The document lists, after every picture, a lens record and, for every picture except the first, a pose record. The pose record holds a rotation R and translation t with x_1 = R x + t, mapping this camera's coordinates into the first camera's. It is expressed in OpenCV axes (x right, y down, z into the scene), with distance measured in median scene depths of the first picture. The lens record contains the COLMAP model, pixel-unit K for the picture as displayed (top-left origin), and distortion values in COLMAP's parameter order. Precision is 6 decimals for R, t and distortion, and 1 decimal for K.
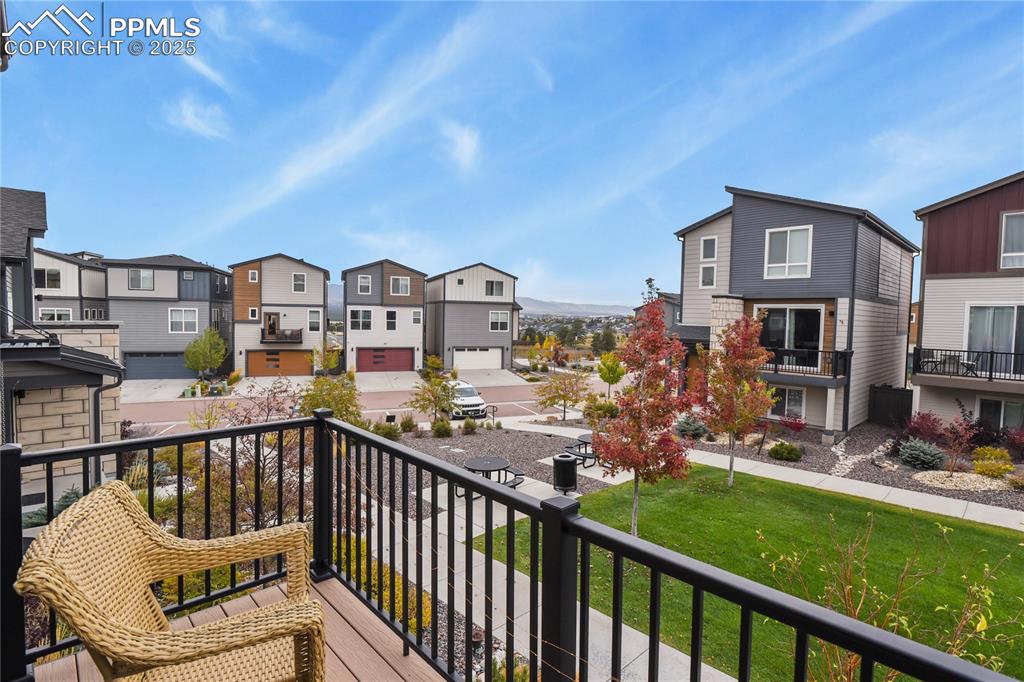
lens RADIAL K [[497.7, 0, 517.1], [0, 497.7, 340.6], [0, 0, 1]] dist [0.001168, -0.001611]
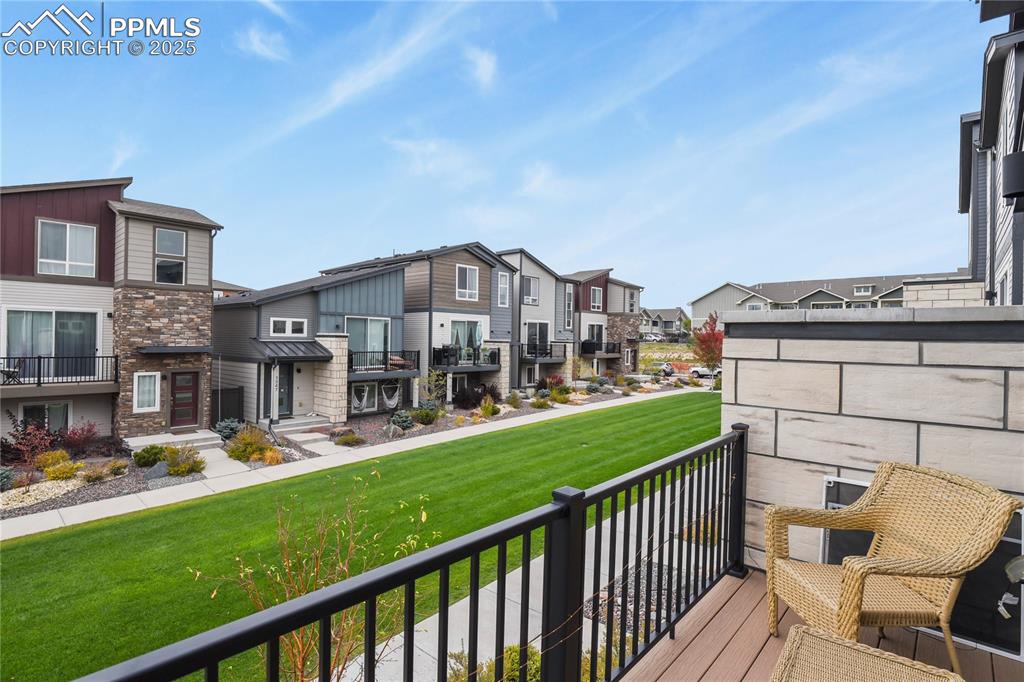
lens RADIAL K [[497.7, 0, 517.0], [0, 497.7, 342.3], [0, 0, 1]] dist [0.001168, -0.001611]
pose [[-0.083732, -0.022645, 0.996231, -0.122308], [0.026835, 0.999328, 0.024971, -0.006186], [-0.996127, 0.028825, -0.083068, 0.141267]]
